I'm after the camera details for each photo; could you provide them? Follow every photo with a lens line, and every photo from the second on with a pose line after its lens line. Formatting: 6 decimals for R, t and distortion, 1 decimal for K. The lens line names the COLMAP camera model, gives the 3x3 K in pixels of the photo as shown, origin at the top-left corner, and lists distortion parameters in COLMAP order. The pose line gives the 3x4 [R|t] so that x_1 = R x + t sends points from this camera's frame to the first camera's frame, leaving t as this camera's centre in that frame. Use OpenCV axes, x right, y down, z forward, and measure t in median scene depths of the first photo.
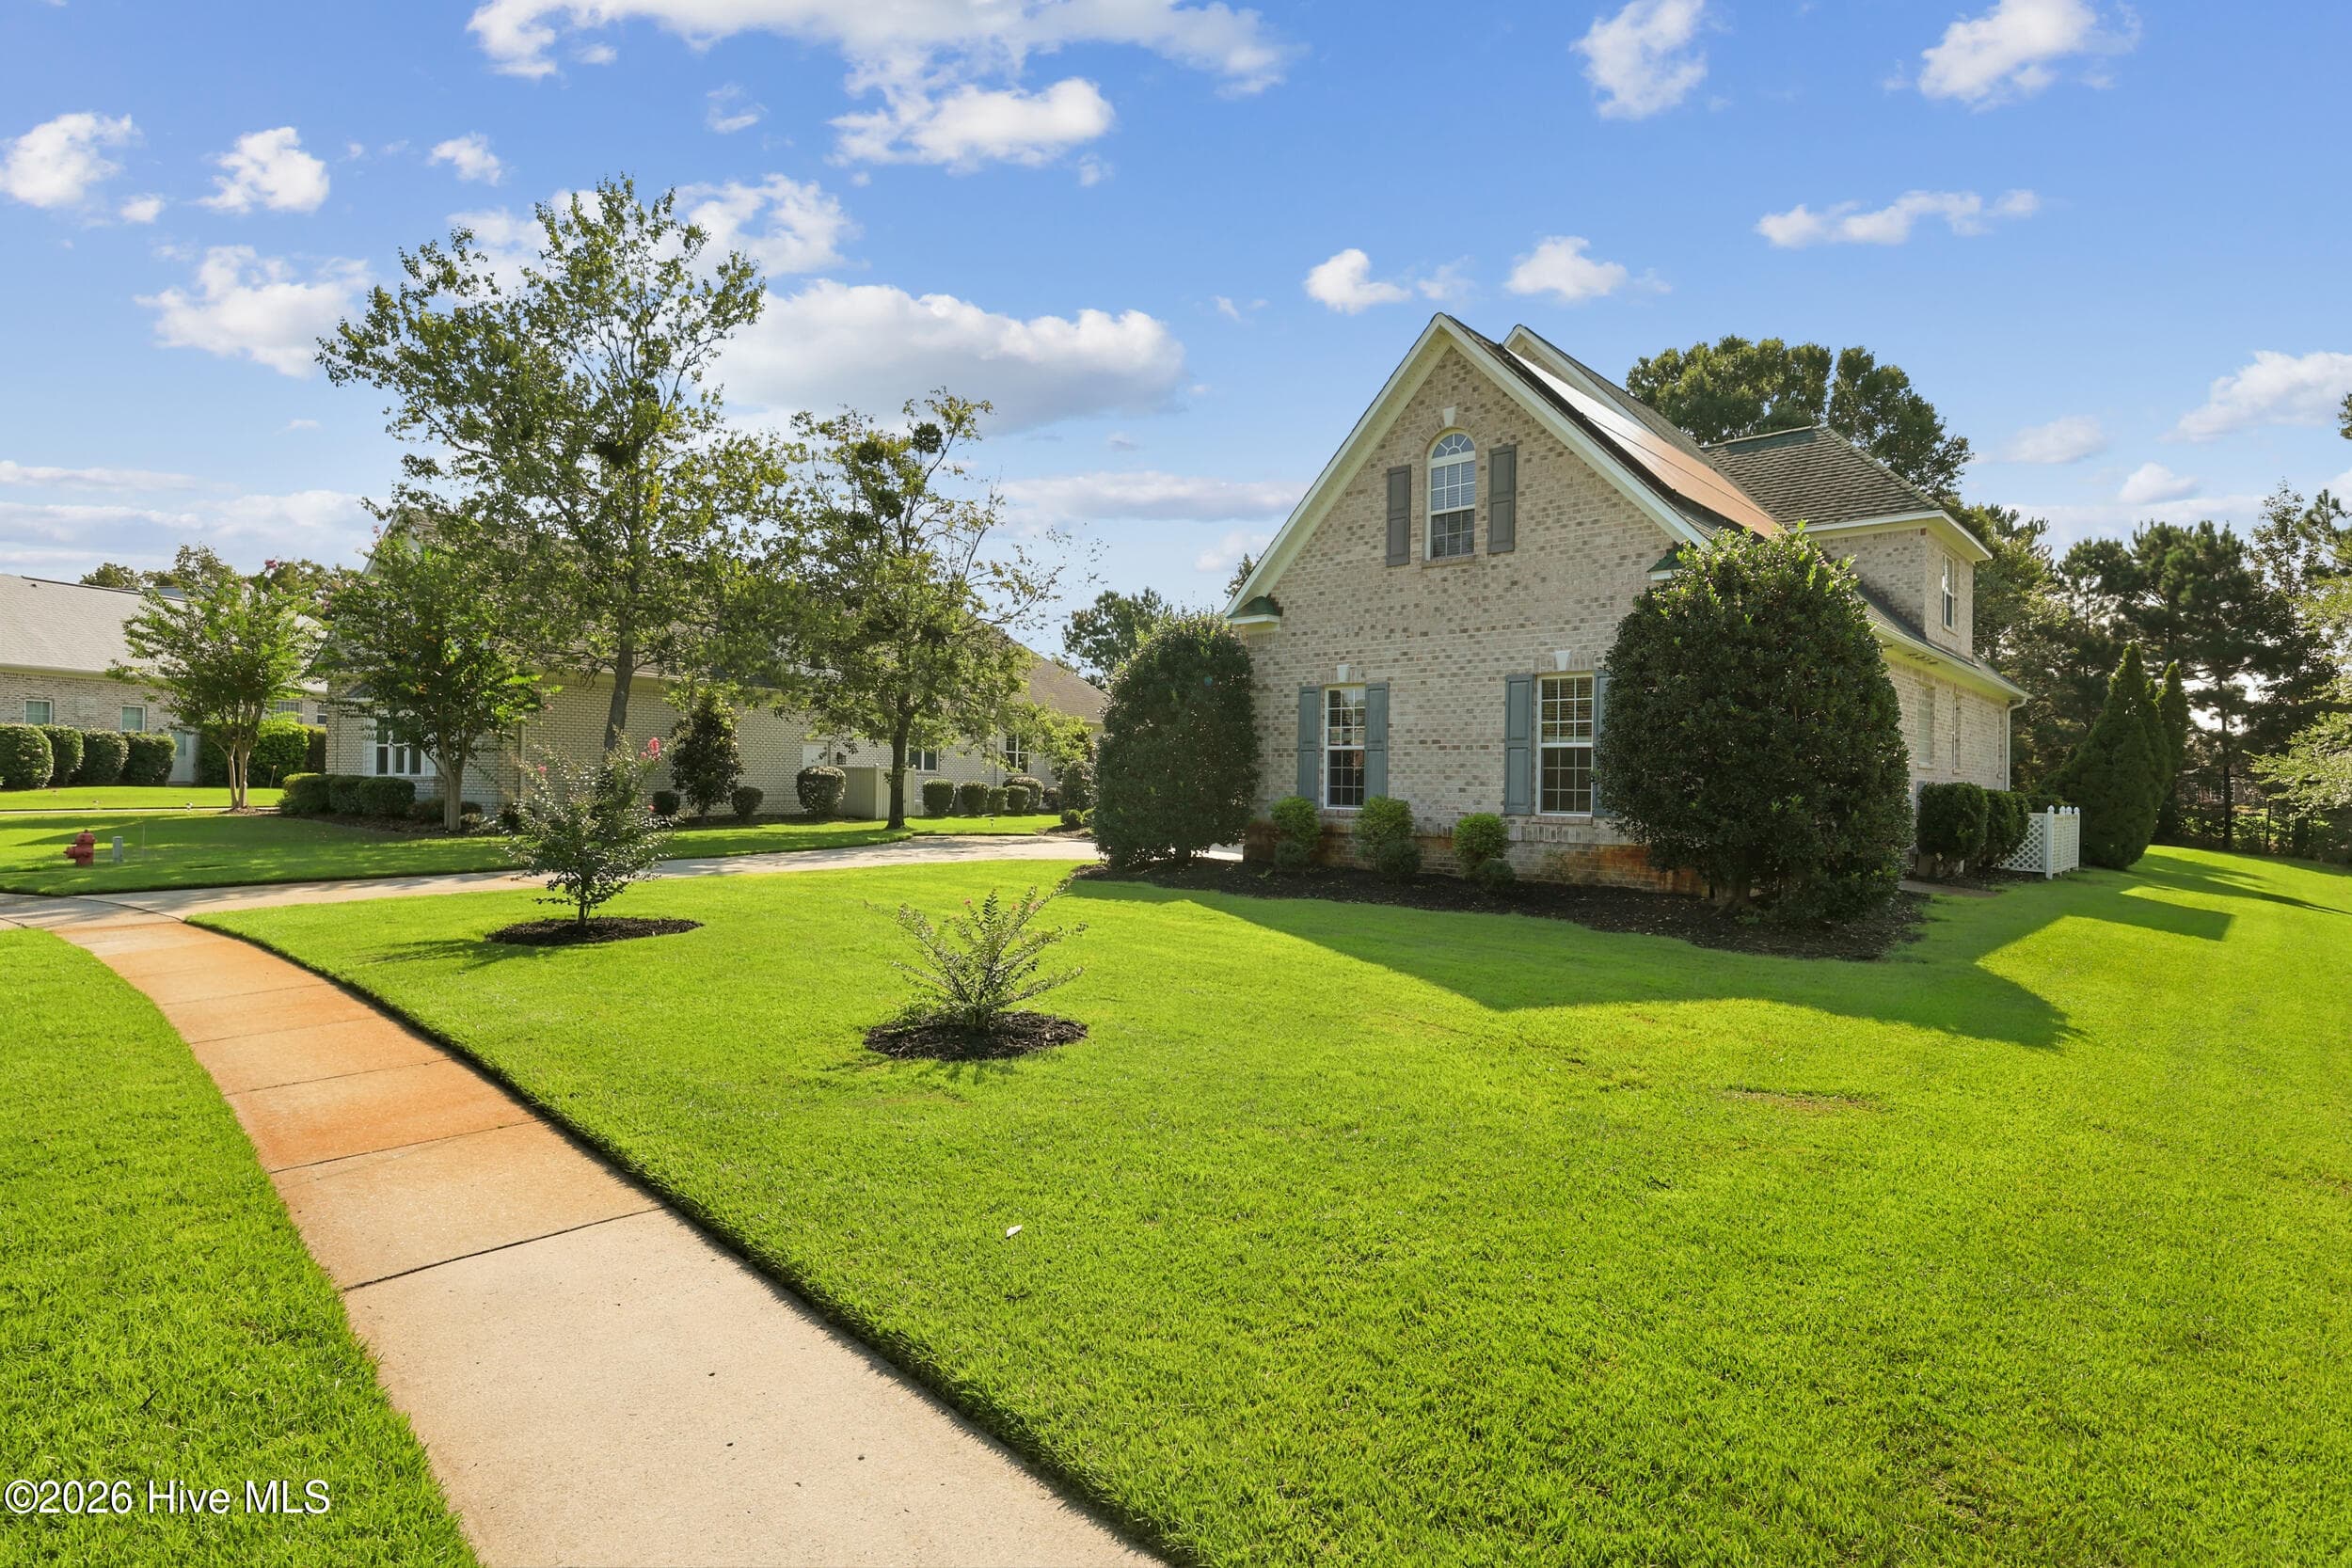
lens RADIAL K [[1214.7, 0, 1176.0], [0, 1214.7, 784.0], [0, 0, 1]] dist [0.002497, 0.000244]
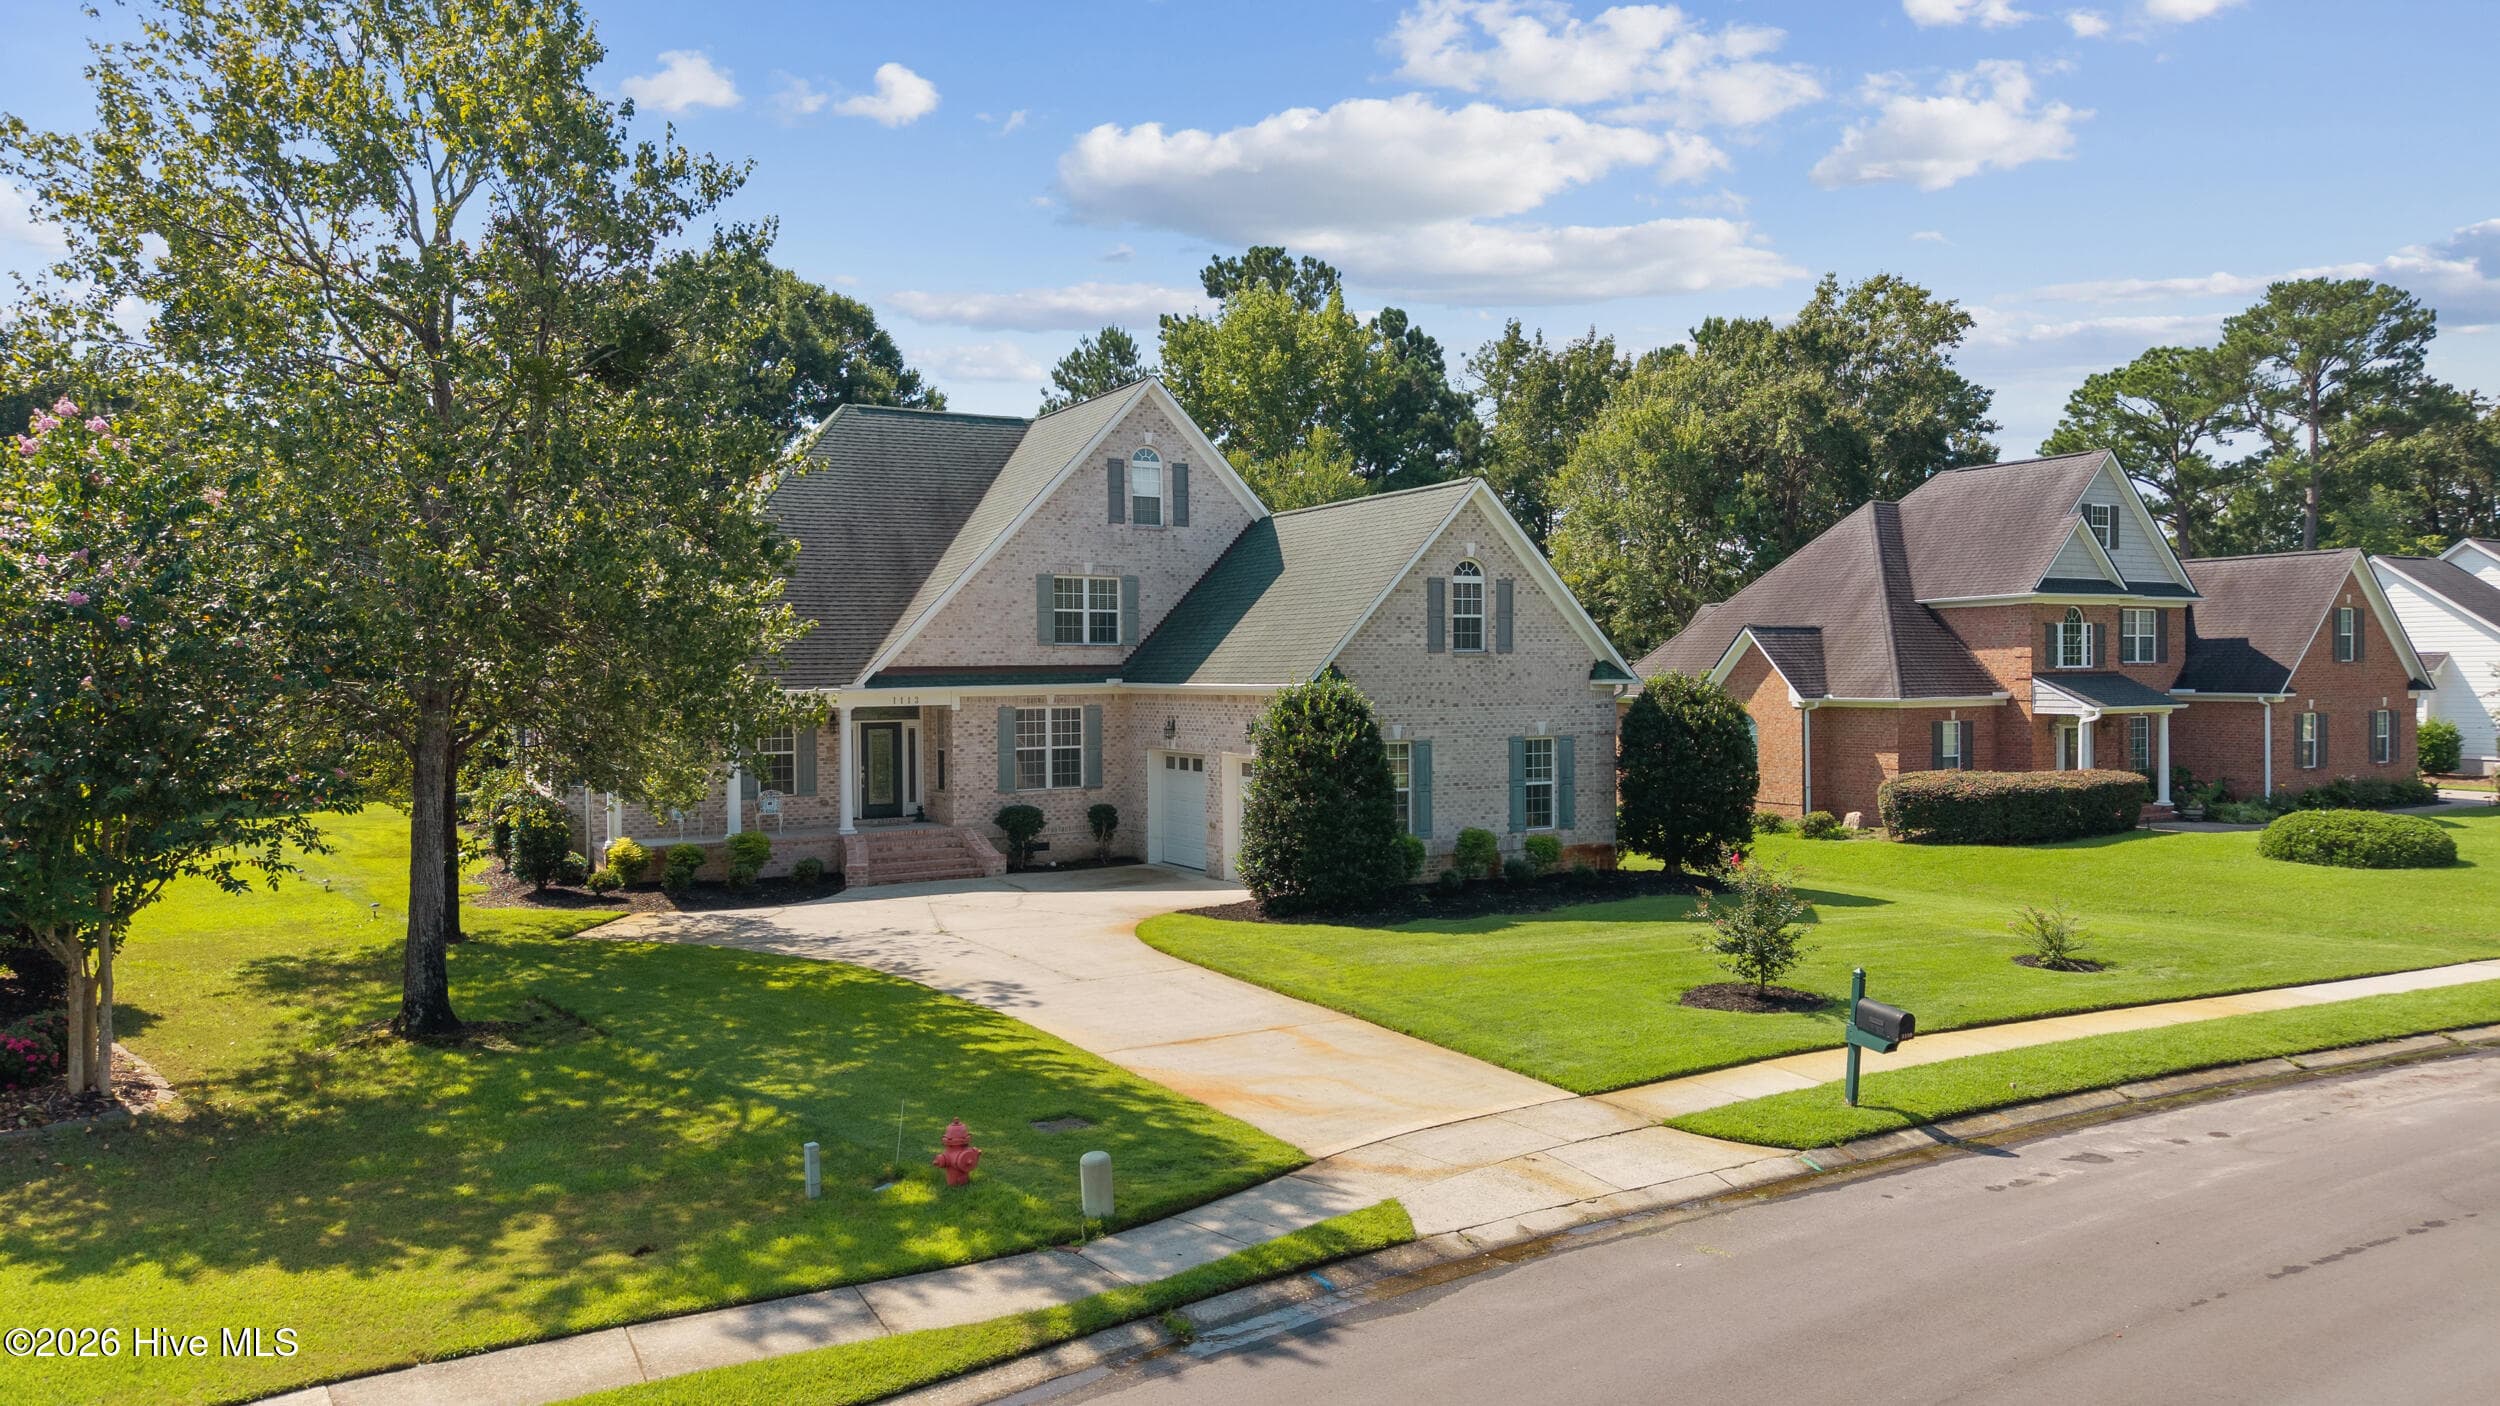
lens RADIAL K [[1649.9, 0, 1263.6], [0, 1649.9, 696.4], [0, 0, 1]] dist [0.126900, -0.154480]
pose [[0.299517, -0.029489, 0.953635, -1.630909], [0.012797, 0.999557, 0.026889, -0.185860], [-0.954005, 0.004150, 0.299762, 0.649432]]
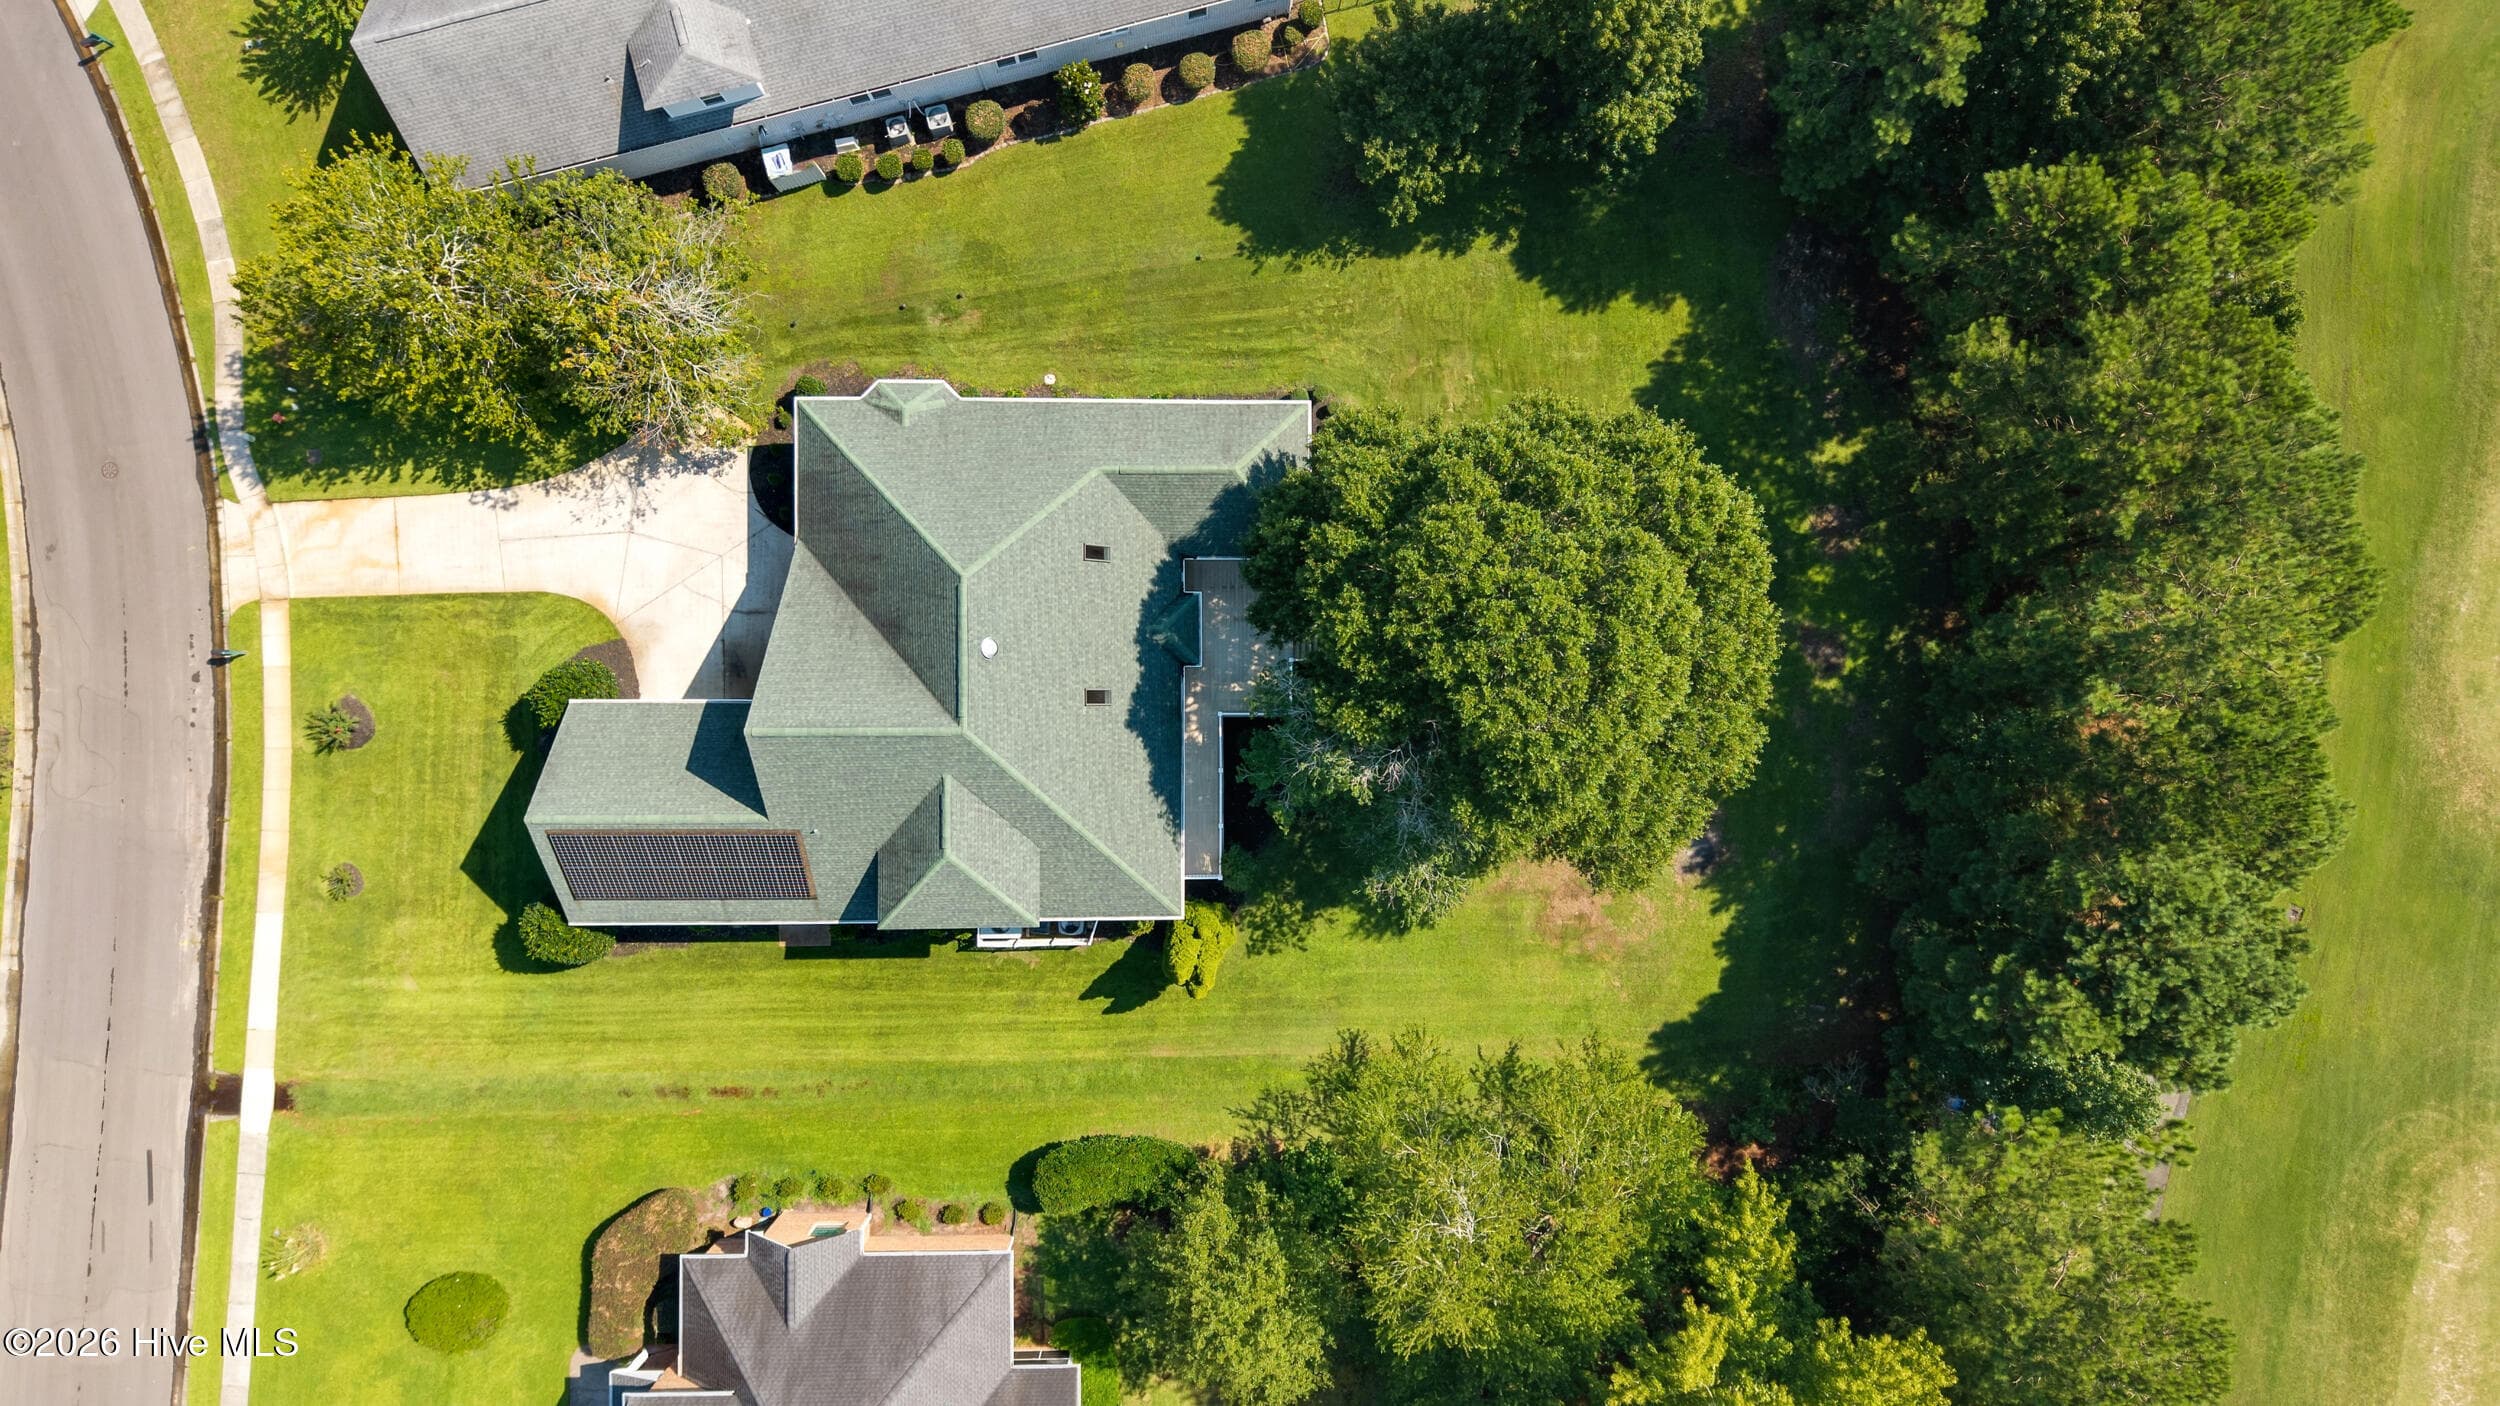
lens RADIAL K [[1620.8, 0, 1250.0], [0, 1620.8, 703.0], [0, 0, 1]] dist [0.058315, -0.058633]
pose [[0.680892, 0.732287, -0.011896, 1.051177], [-0.002348, 0.018426, 0.999827, -3.557666], [0.732380, -0.680747, 0.014266, 2.119020]]
